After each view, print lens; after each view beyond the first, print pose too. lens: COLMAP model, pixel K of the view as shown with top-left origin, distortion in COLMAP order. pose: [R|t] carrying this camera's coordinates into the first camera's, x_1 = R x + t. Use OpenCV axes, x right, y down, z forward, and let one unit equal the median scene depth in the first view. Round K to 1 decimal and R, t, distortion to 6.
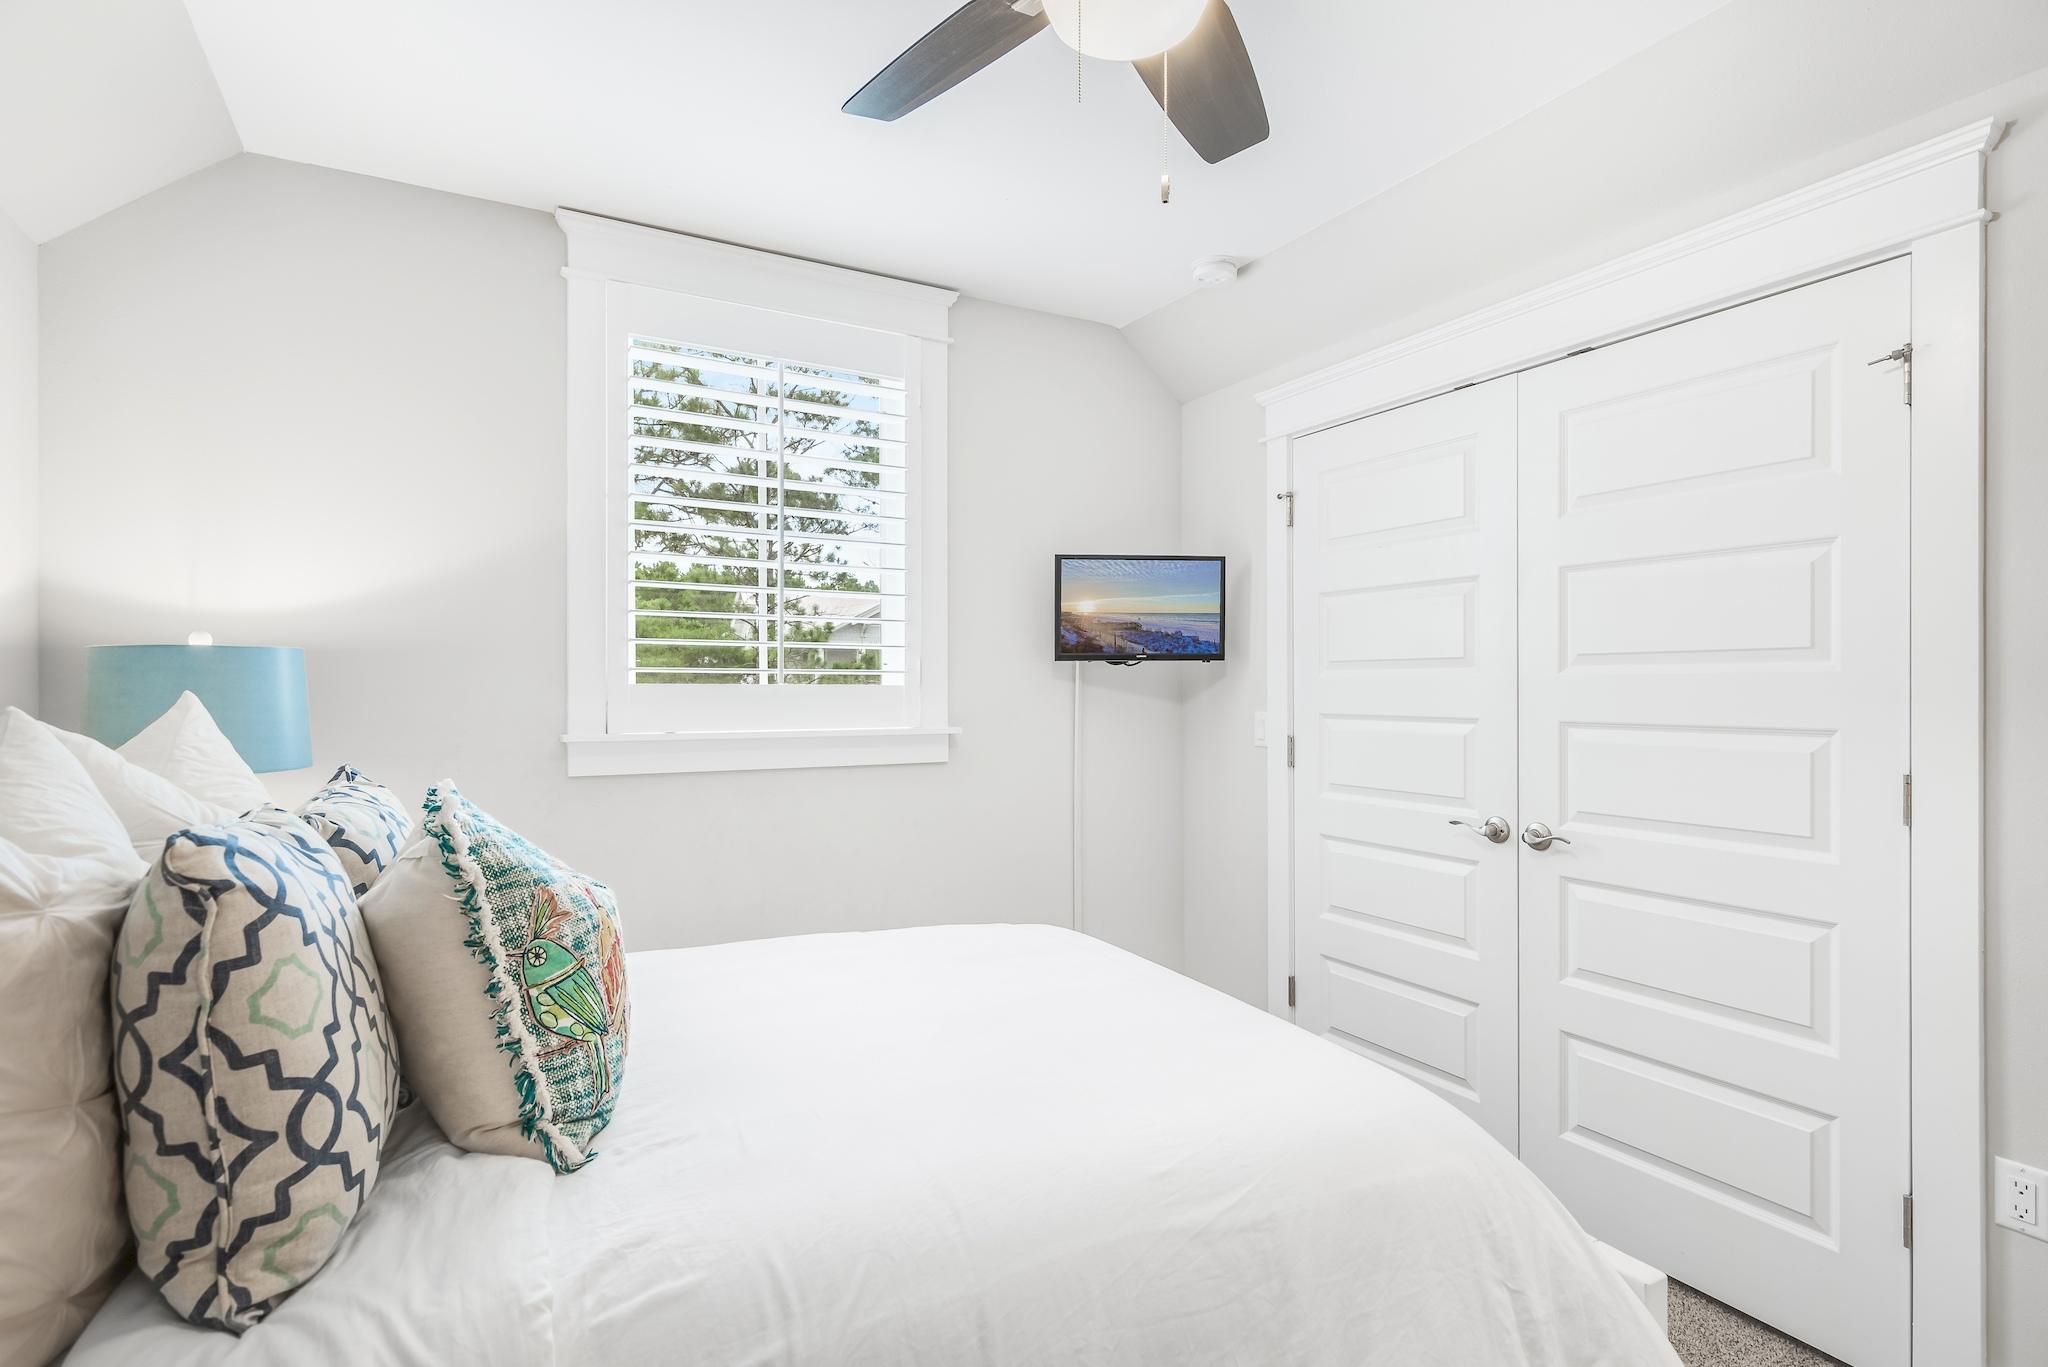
lens RADIAL K [[1003.5, 0, 1008.3], [0, 1003.5, 685.1], [0, 0, 1]] dist [-0.003466, -0.000570]
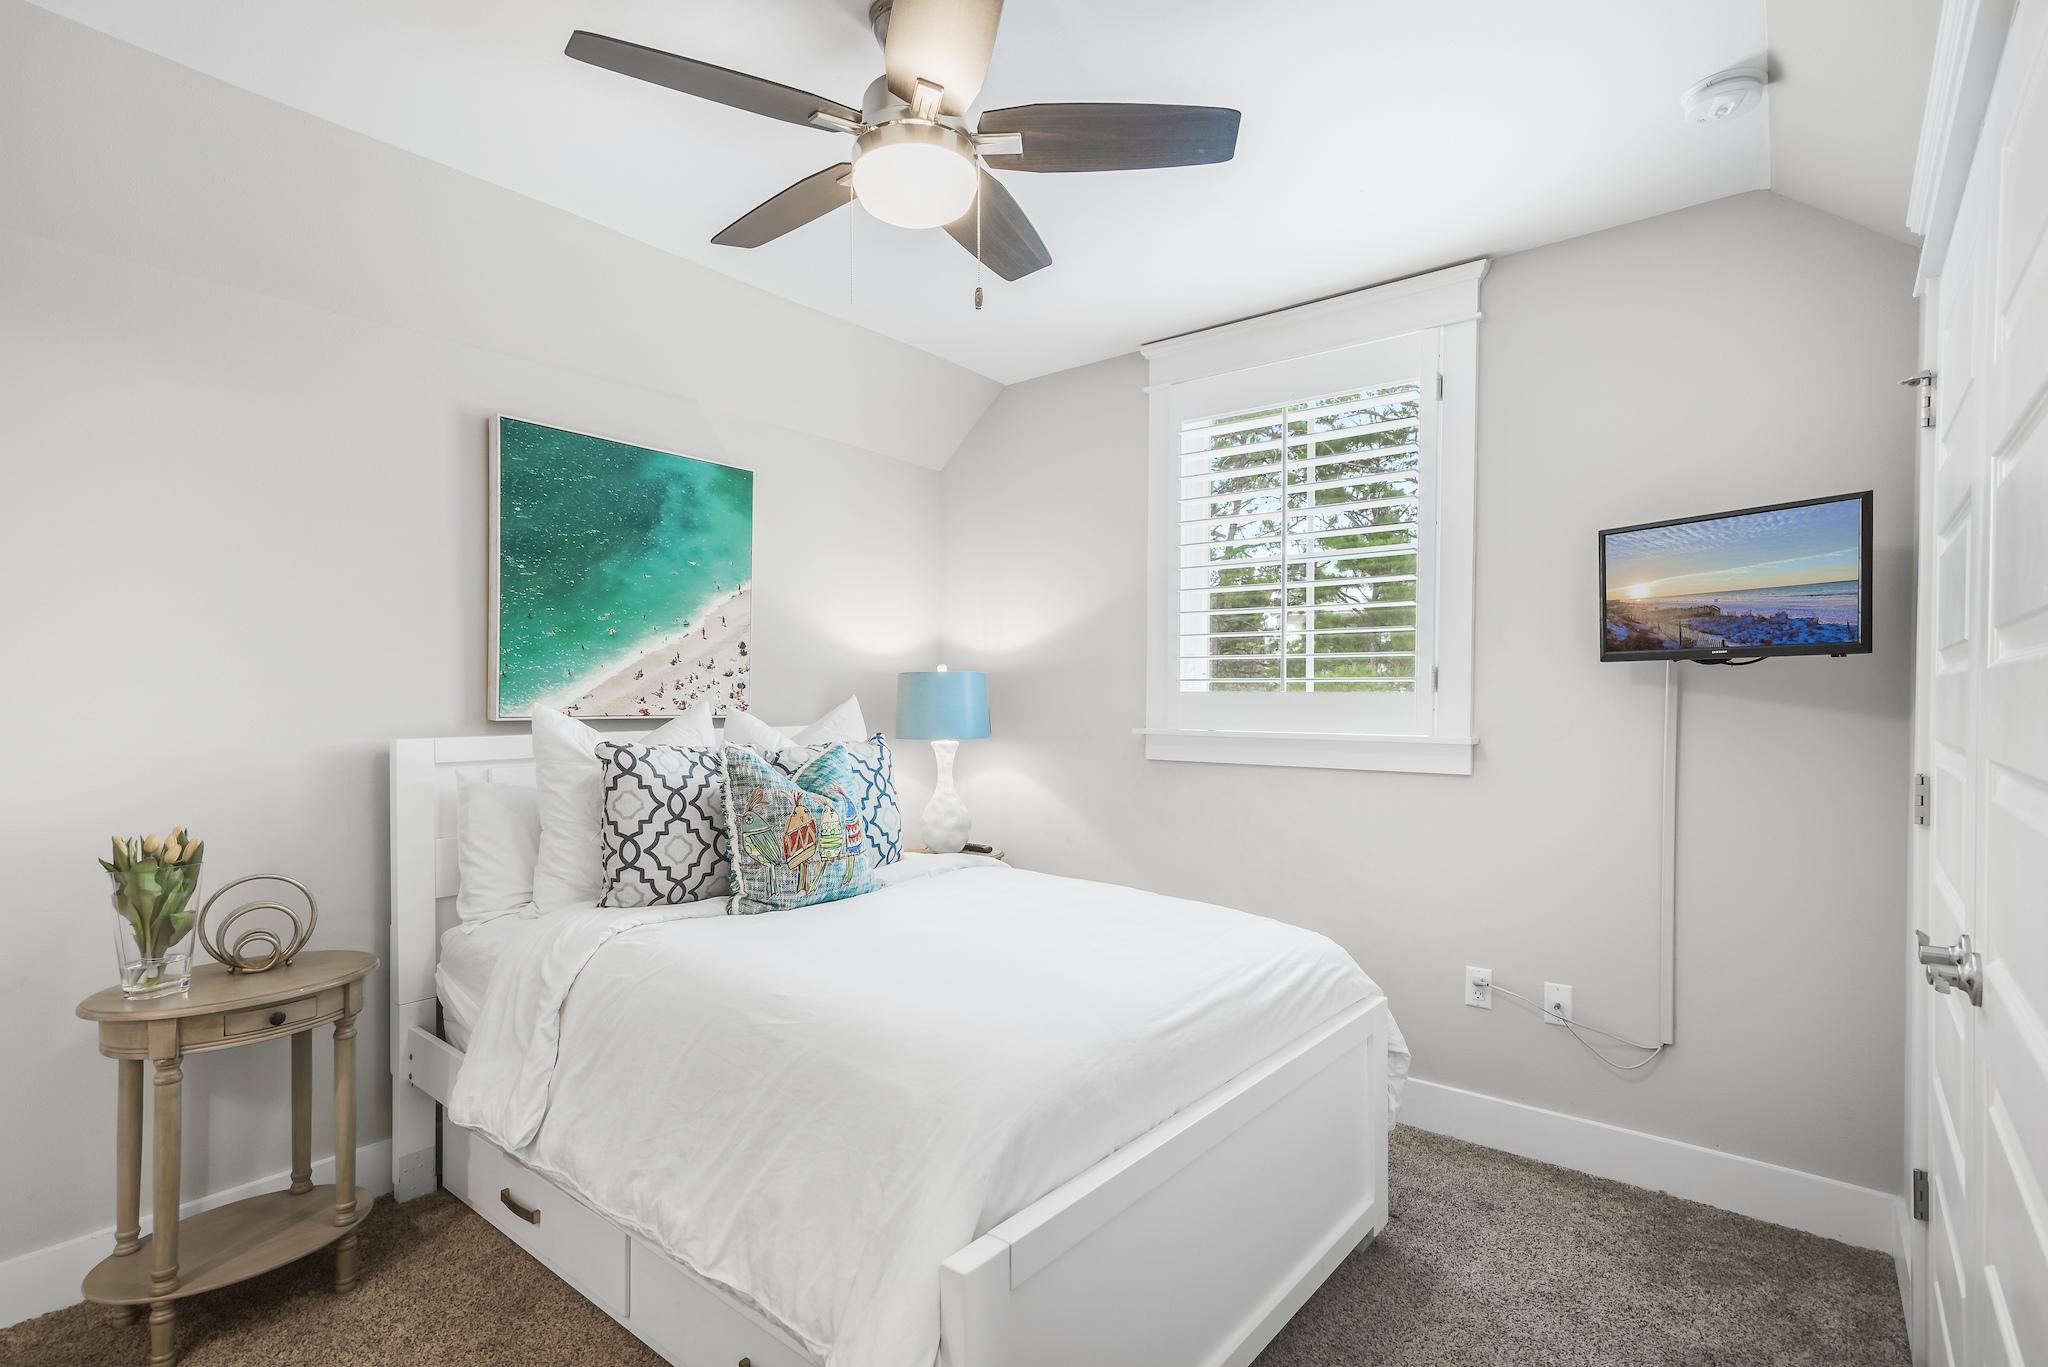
lens RADIAL K [[1003.5, 0, 1008.3], [0, 1003.5, 685.1], [0, 0, 1]] dist [-0.003466, -0.000570]
pose [[0.384187, -0.009025, -0.923211, 0.610203], [0.000462, 0.999954, -0.009583, 0.002410], [0.923255, 0.003255, 0.384173, 0.246845]]
